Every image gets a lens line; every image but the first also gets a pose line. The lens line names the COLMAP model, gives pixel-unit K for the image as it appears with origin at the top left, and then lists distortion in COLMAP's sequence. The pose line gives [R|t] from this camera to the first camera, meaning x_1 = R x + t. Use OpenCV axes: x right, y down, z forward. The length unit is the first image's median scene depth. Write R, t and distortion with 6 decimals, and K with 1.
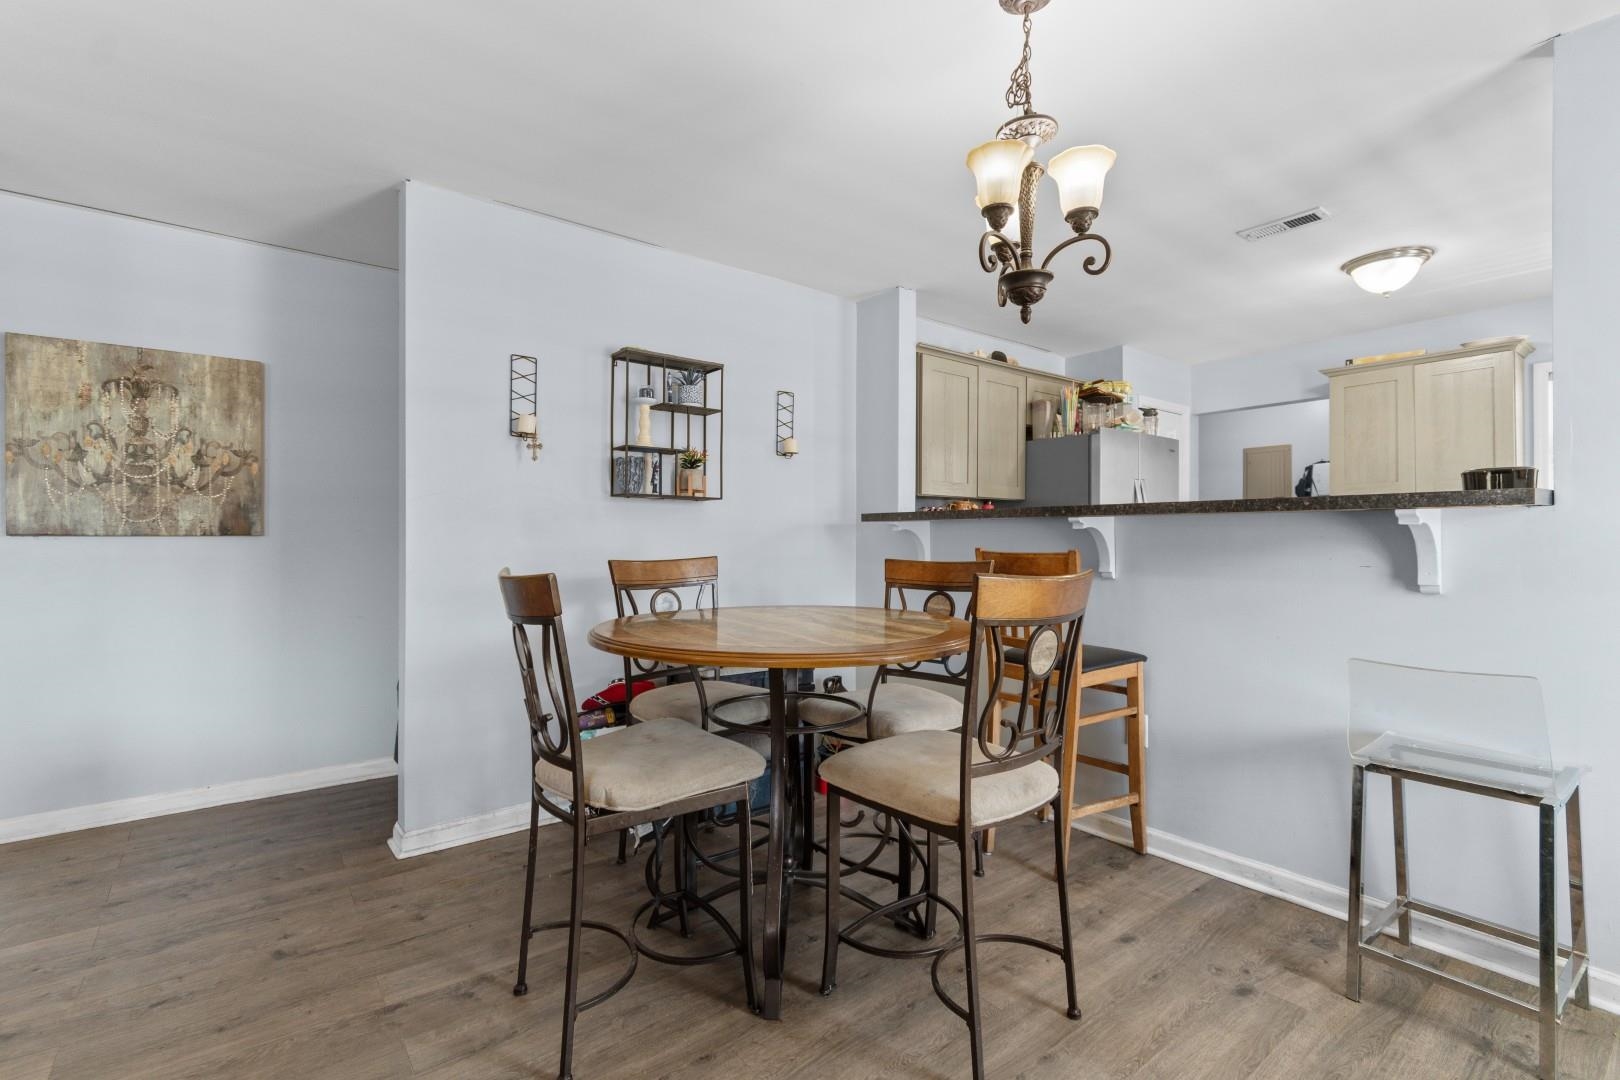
lens RADIAL K [[725.6, 0, 814.4], [0, 725.6, 536.8], [0, 0, 1]] dist [0.004431, -0.001275]
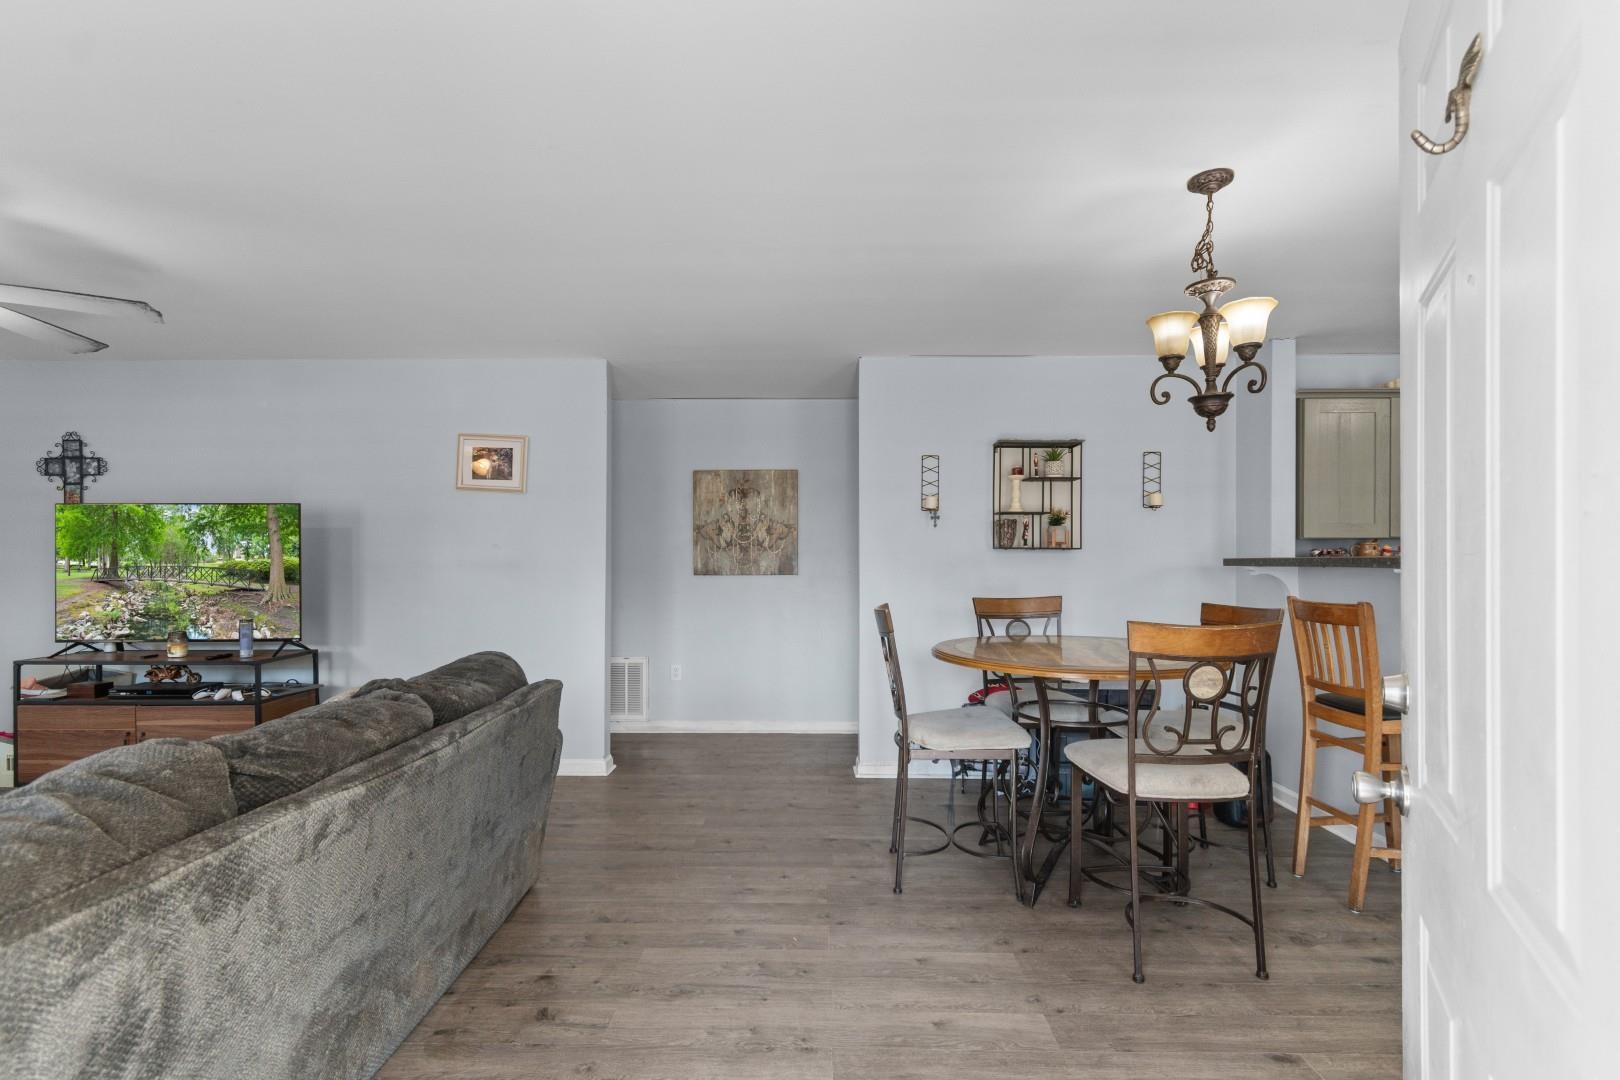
lens RADIAL K [[719.2, 0, 816.5], [0, 719.2, 559.3], [0, 0, 1]] dist [-0.001042, 0.001037]
pose [[0.779390, -0.002471, -0.626535, 0.318969], [0.001634, 0.999997, -0.001911, -0.035822], [0.626537, 0.000466, 0.779391, -0.266583]]
